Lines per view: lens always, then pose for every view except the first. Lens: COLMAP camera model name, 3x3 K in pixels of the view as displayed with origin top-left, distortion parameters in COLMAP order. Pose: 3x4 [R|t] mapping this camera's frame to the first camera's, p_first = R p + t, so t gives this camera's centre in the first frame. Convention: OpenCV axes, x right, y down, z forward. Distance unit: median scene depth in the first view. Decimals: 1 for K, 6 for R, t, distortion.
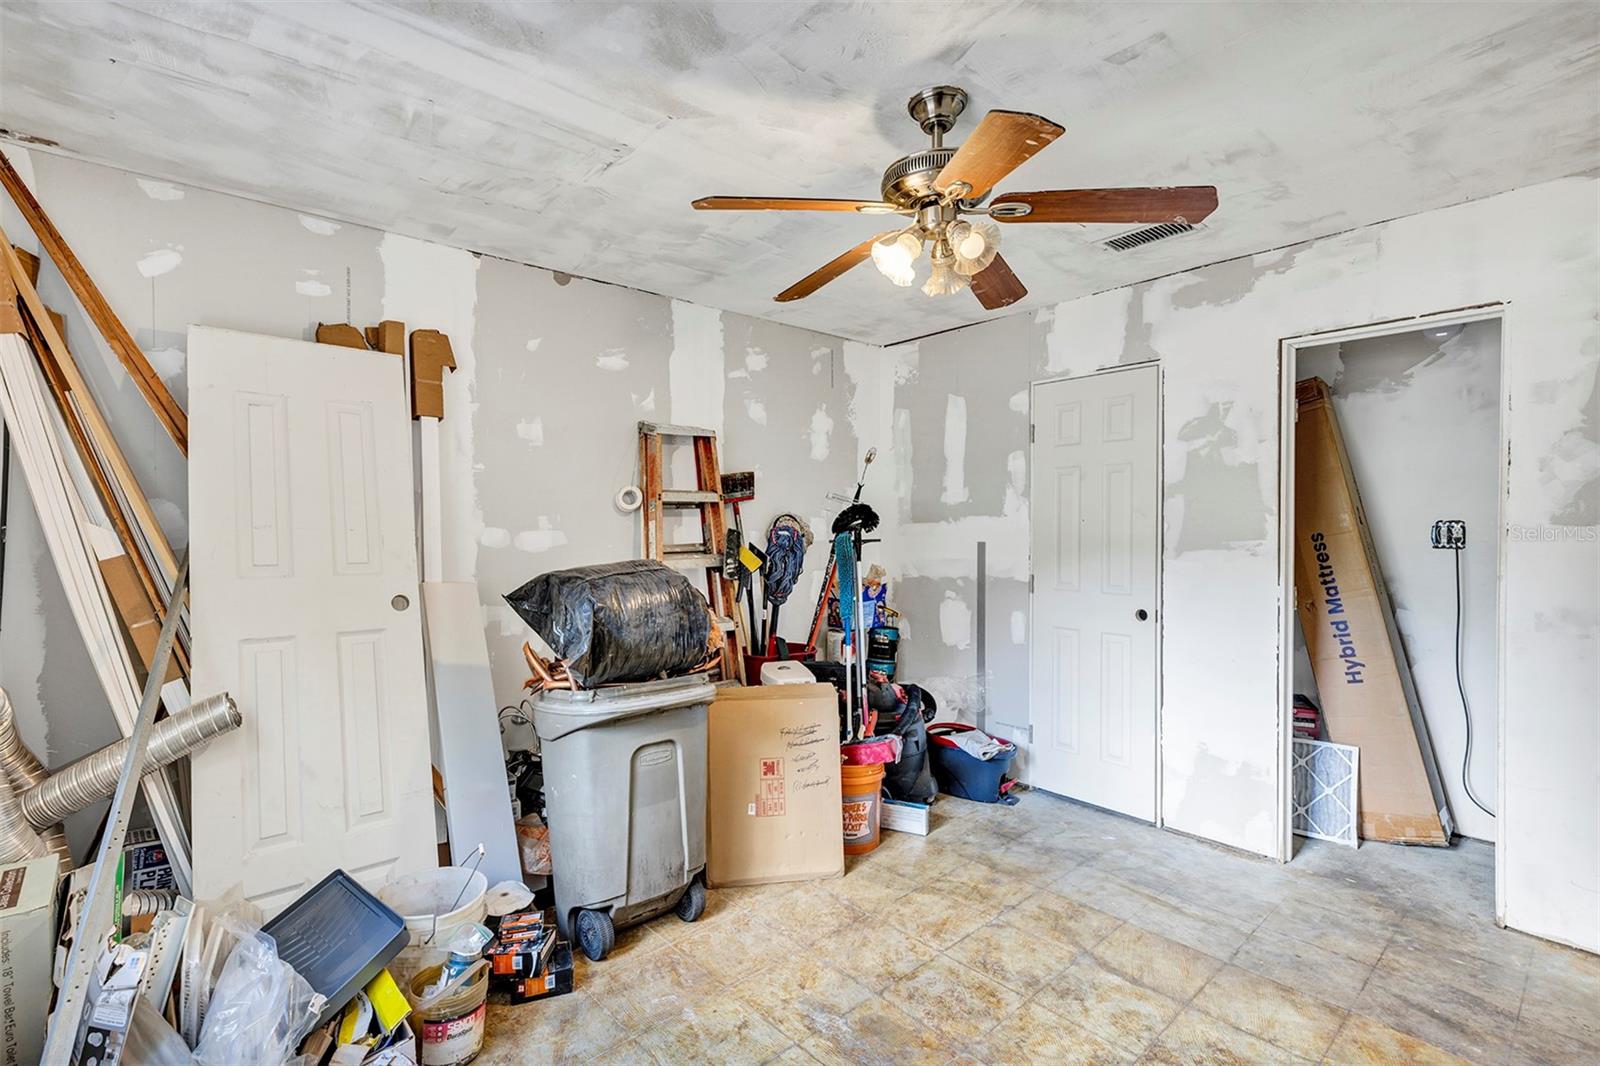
lens RADIAL K [[724.3, 0, 801.1], [0, 724.3, 533.8], [0, 0, 1]] dist [0.008186, 0.000295]
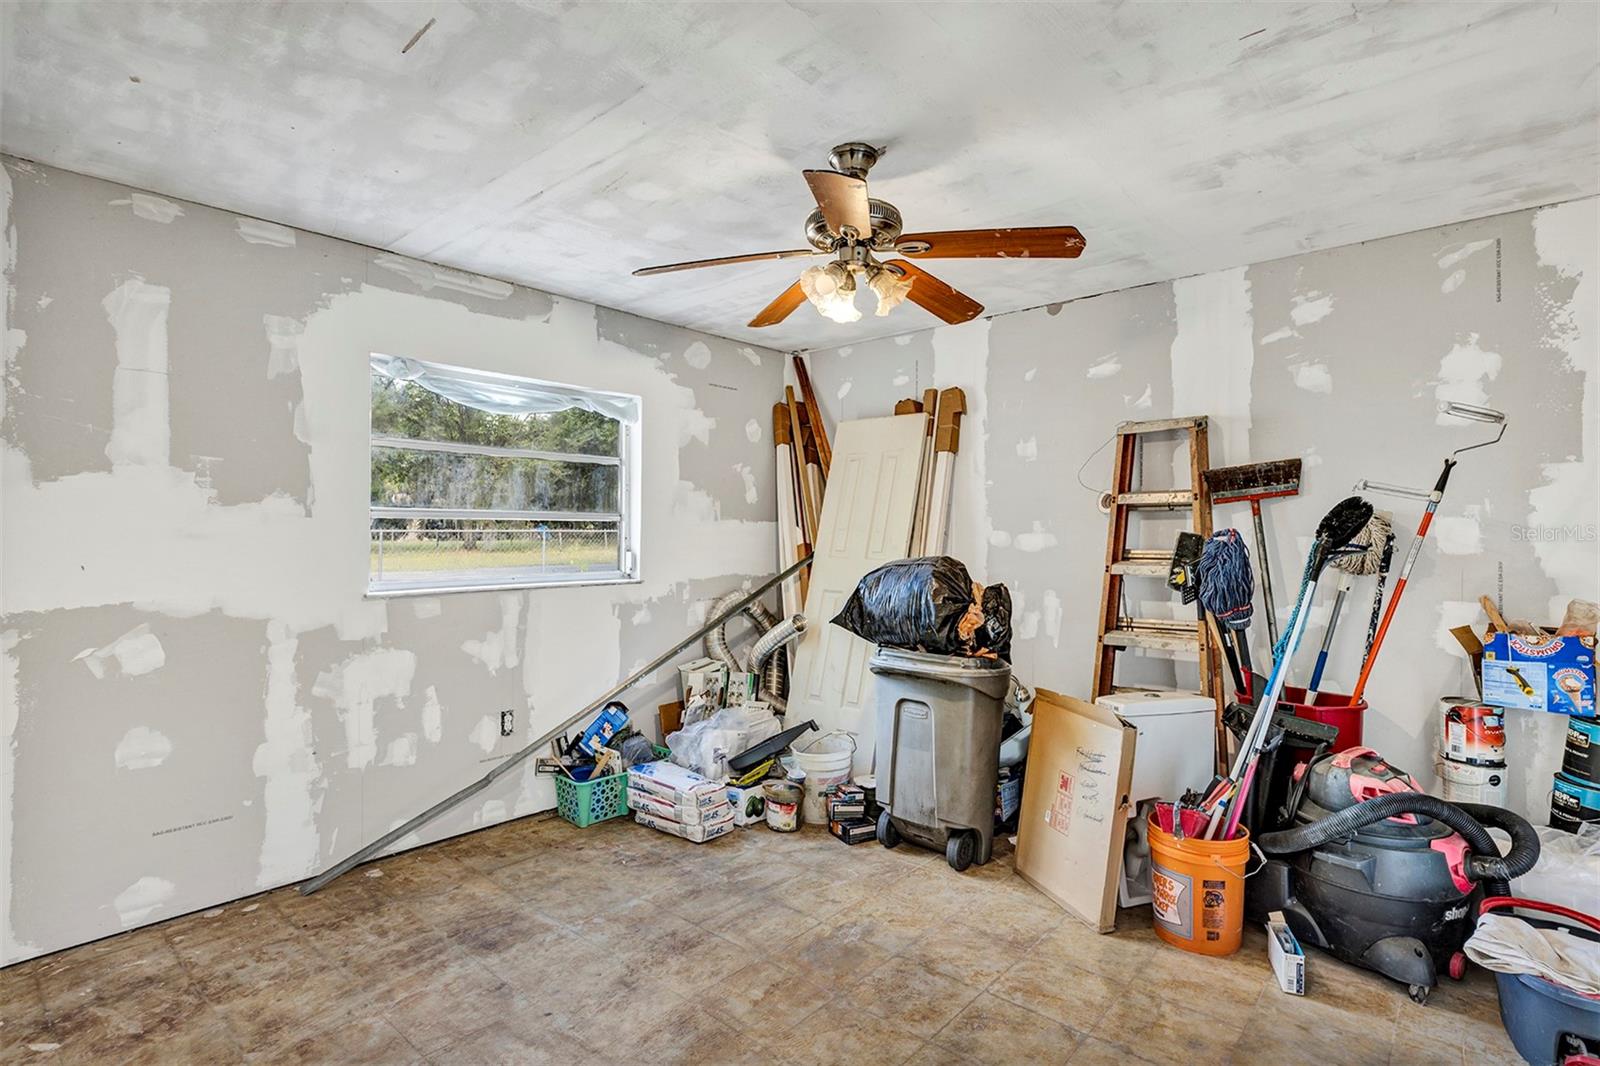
lens RADIAL K [[799.8, 0, 800.4], [0, 799.8, 532.2], [0, 0, 1]] dist [0.001179, 0.000319]
pose [[0.123744, 0.003407, -0.992308, 0.881662], [-0.014038, 0.999900, 0.001683, -0.003166], [0.992215, 0.013722, 0.123779, 0.478484]]
